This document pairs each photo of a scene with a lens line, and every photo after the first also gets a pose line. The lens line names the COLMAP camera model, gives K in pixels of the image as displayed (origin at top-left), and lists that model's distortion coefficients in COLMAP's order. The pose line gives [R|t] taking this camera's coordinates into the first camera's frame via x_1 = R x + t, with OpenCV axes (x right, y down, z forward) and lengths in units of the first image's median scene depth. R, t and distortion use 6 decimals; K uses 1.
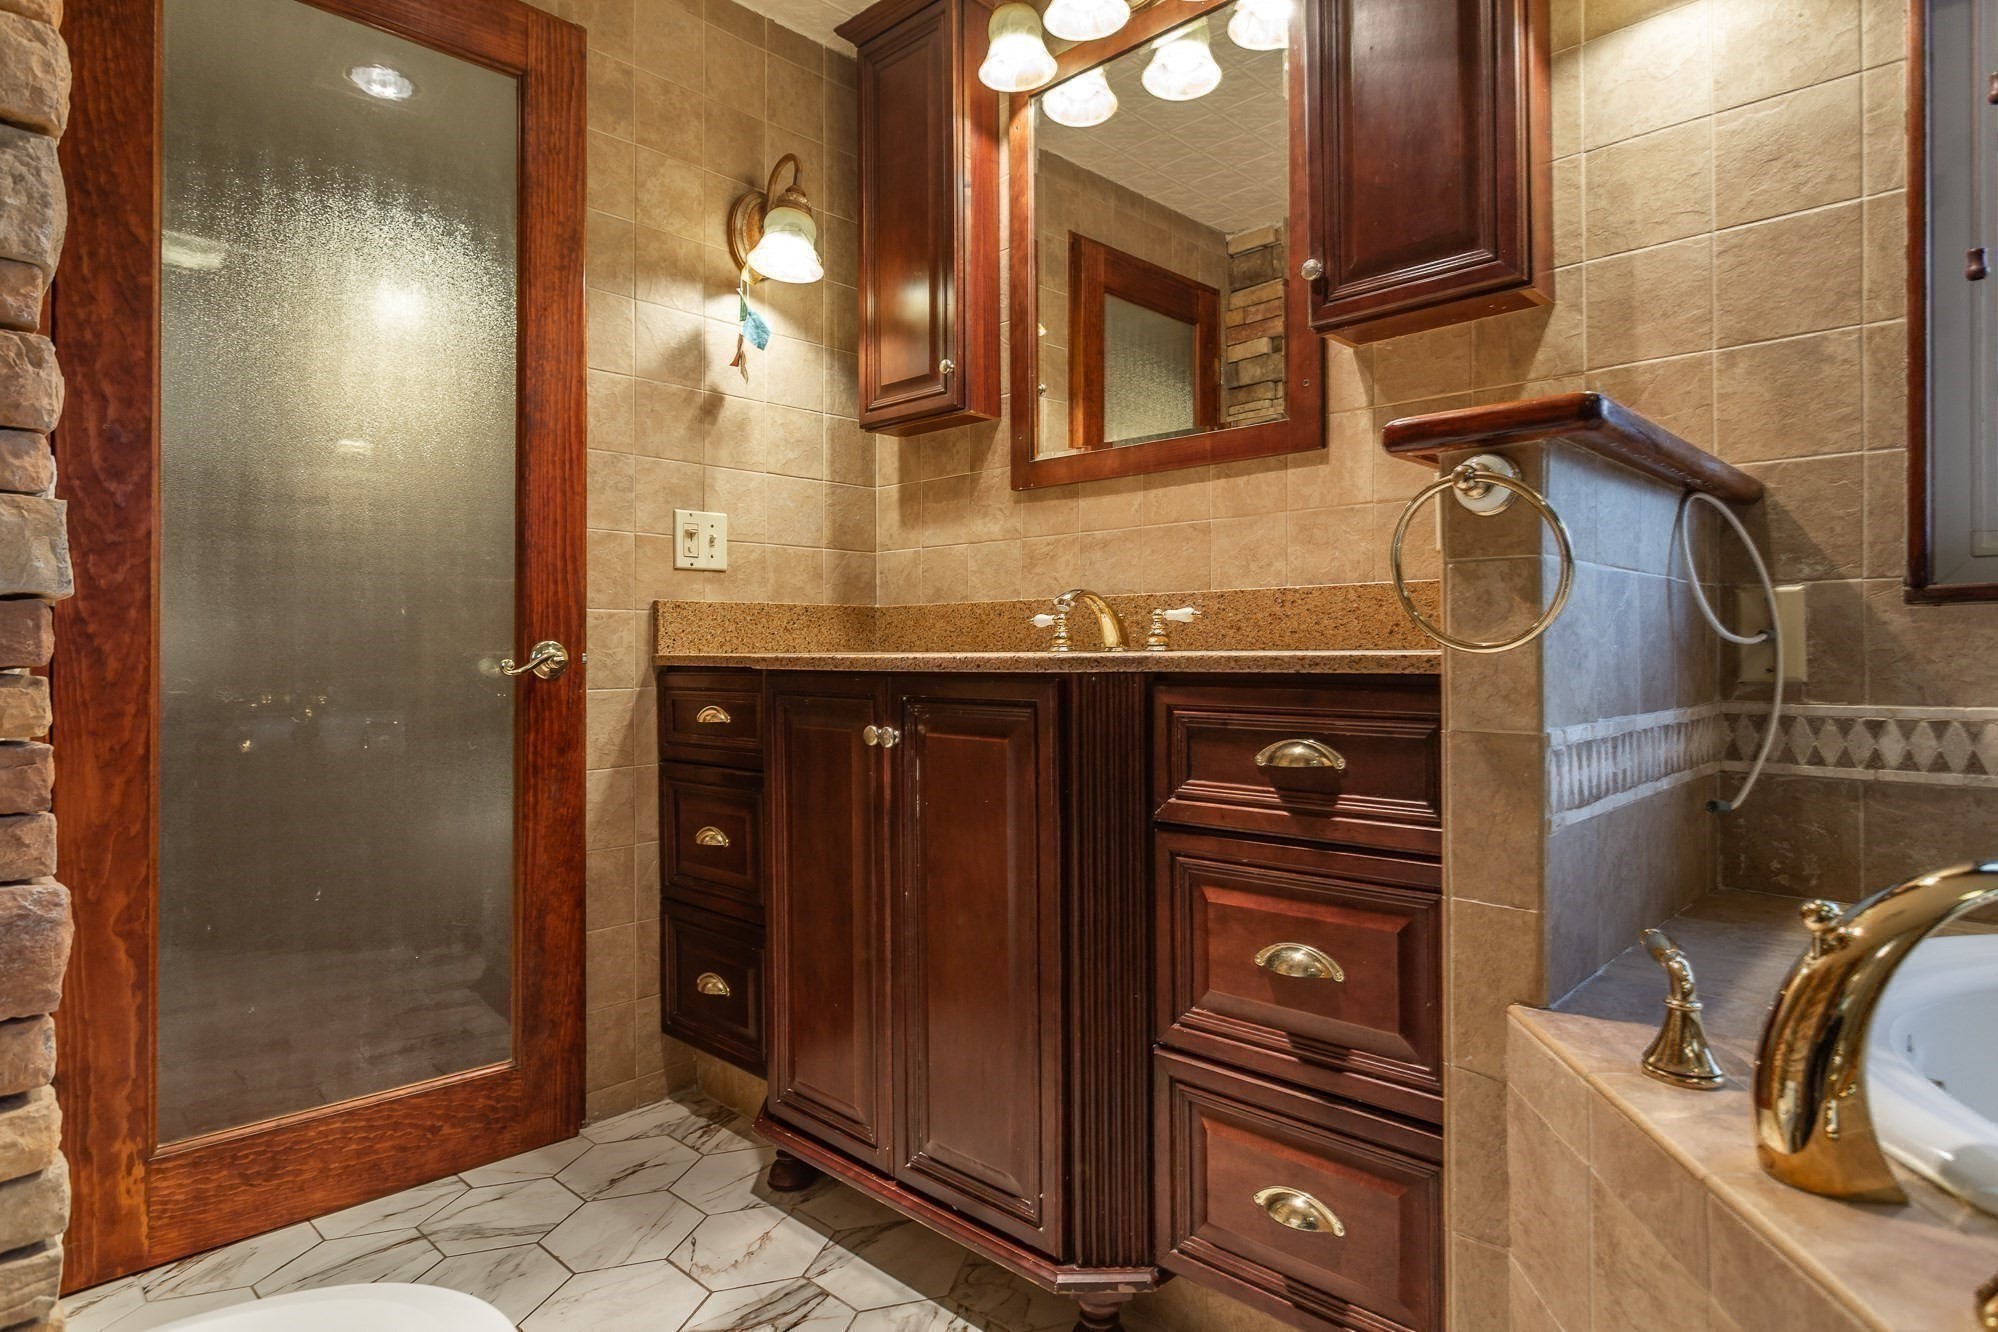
lens RADIAL K [[1100.8, 0, 1001.3], [0, 1100.8, 646.2], [0, 0, 1]] dist [0.001297, -0.000748]
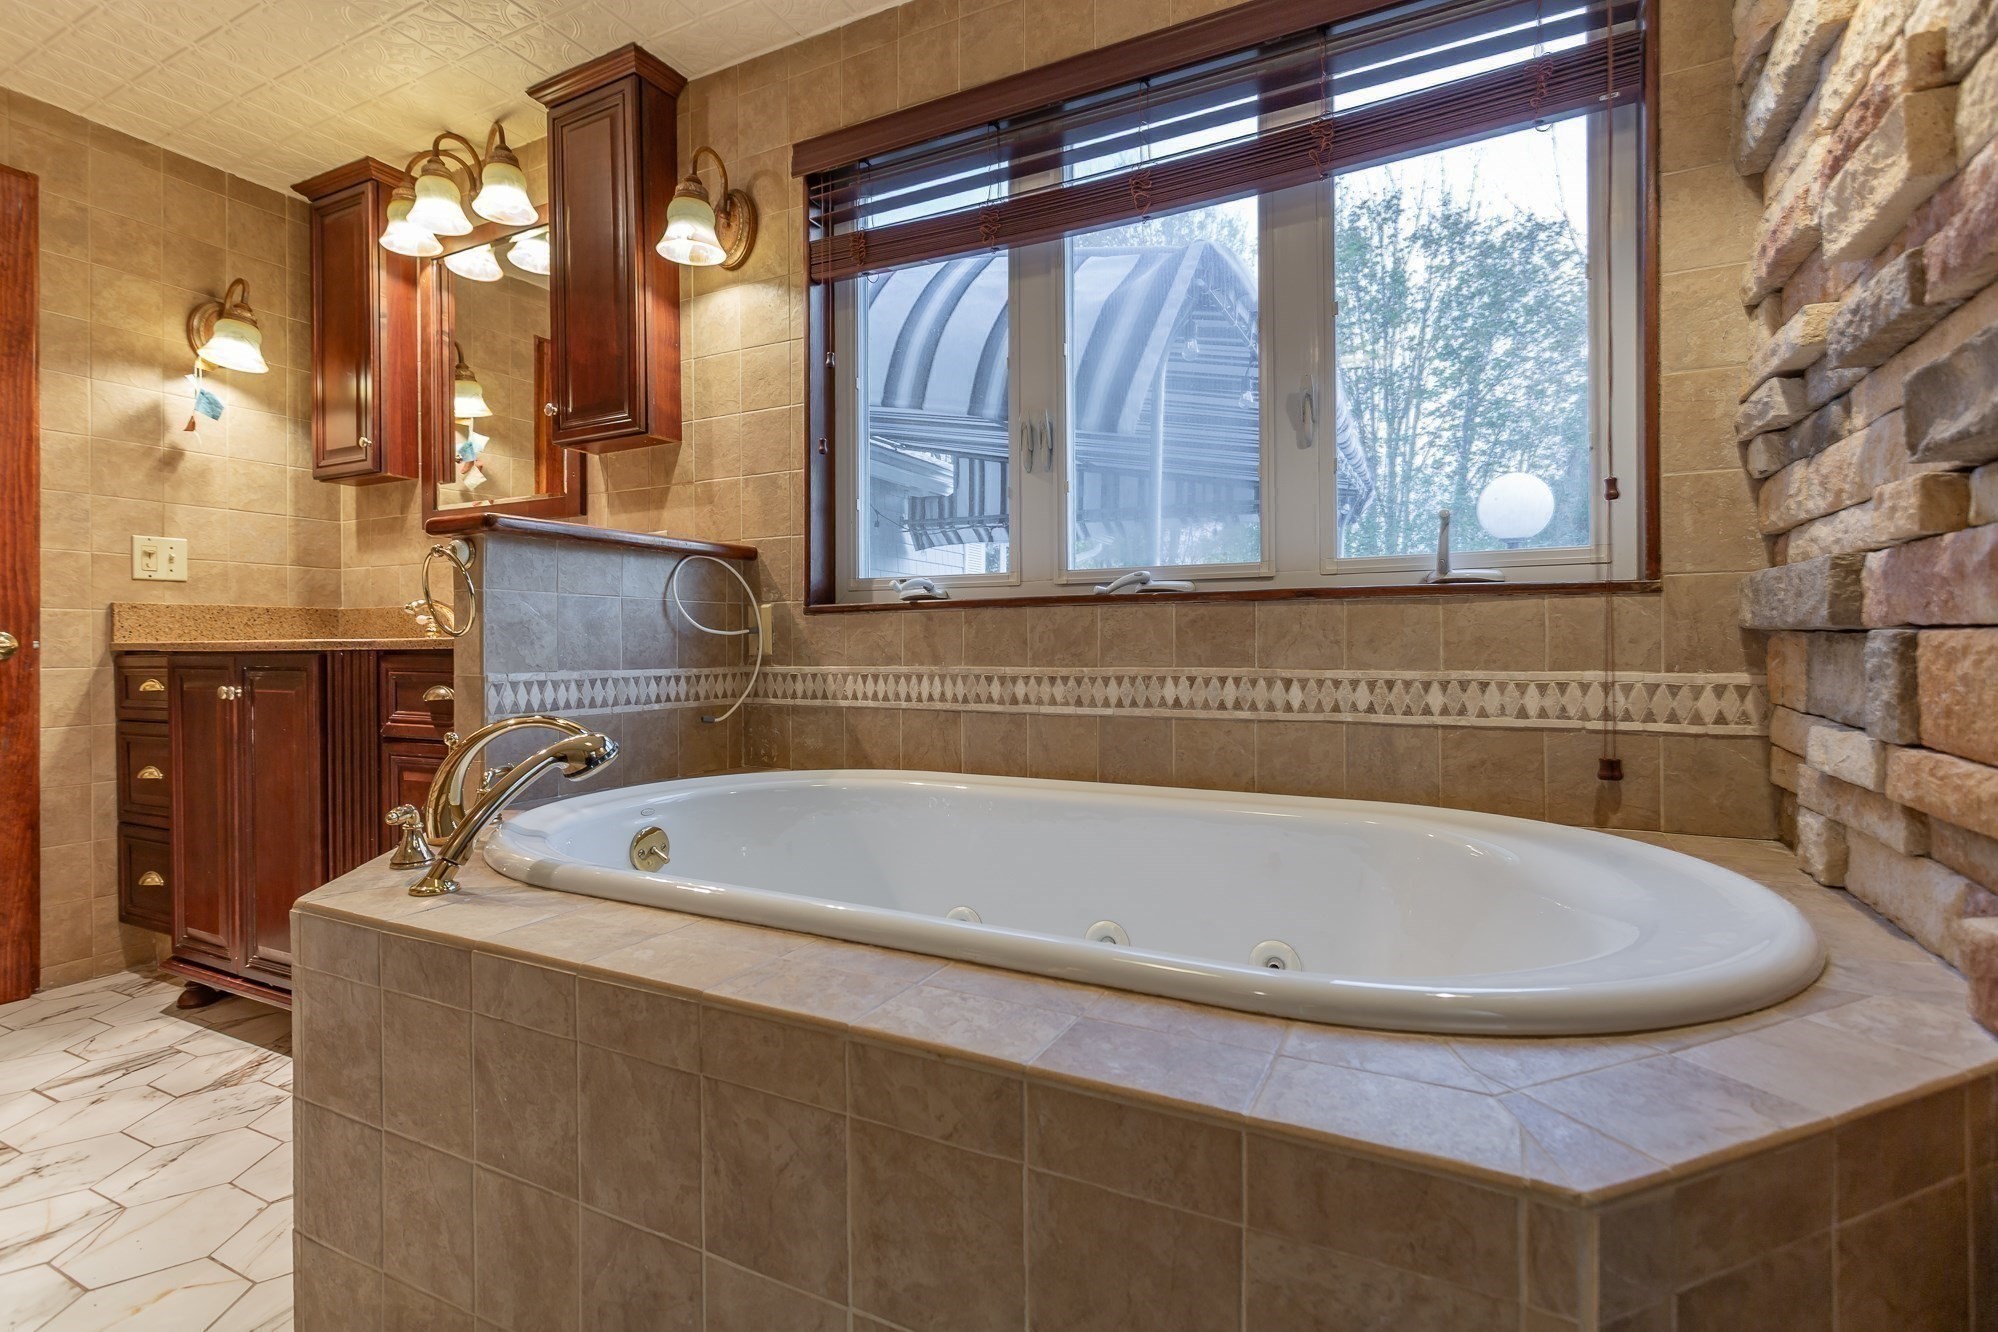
lens RADIAL K [[947.3, 0, 994.2], [0, 947.3, 648.3], [0, 0, 1]] dist [0.001230, 0.001613]
pose [[0.958327, 0.000157, 0.285672, 0.426041], [-0.001250, 0.999993, 0.003642, 0.009816], [-0.285669, -0.003848, 0.958321, -0.464373]]
